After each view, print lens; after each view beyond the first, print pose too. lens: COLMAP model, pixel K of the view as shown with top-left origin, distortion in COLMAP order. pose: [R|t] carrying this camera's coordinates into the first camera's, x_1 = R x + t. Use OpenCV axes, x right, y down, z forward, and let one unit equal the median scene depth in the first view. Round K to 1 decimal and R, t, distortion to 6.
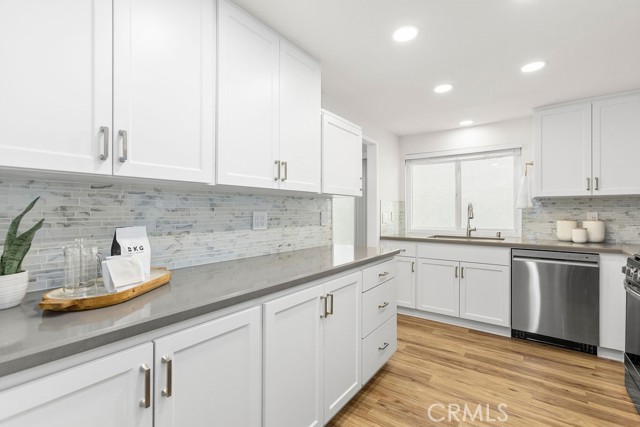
lens RADIAL K [[290.0, 0, 319.0], [0, 290.0, 212.2], [0, 0, 1]] dist [-0.023217, 0.012178]
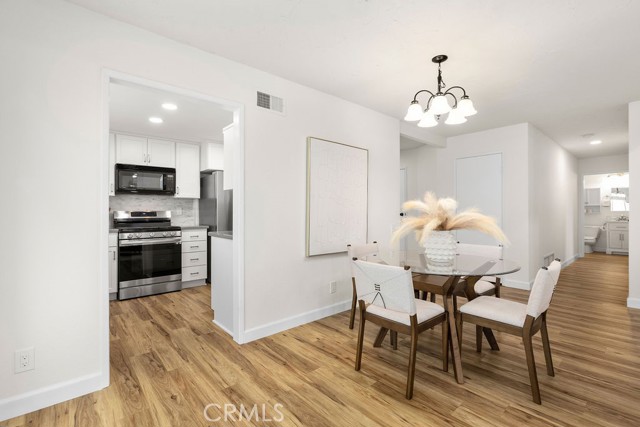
lens RADIAL K [[290.0, 0, 319.0], [0, 290.0, 212.2], [0, 0, 1]] dist [-0.023217, 0.012178]
pose [[-0.975394, 0.002578, 0.220453, -0.563165], [0.003129, 0.999993, 0.002148, 0.030561], [-0.220446, 0.002785, -0.975395, 2.353756]]
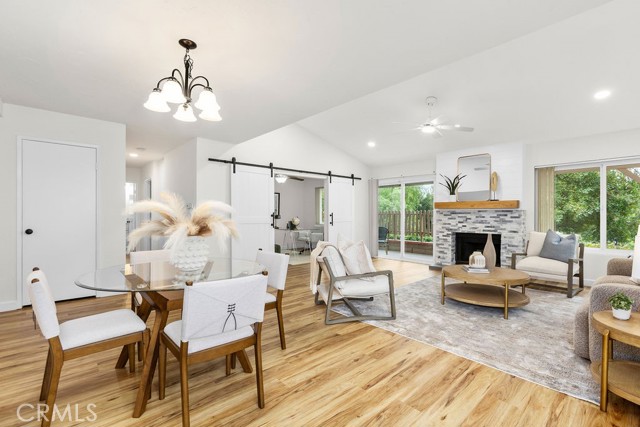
lens RADIAL K [[290.0, 0, 319.0], [0, 290.0, 212.2], [0, 0, 1]] dist [-0.023217, 0.012178]
pose [[-0.210341, -0.008062, -0.977595, 0.104284], [-0.005196, 0.999961, -0.007129, 0.030907], [0.977614, 0.003580, -0.210375, 1.826717]]
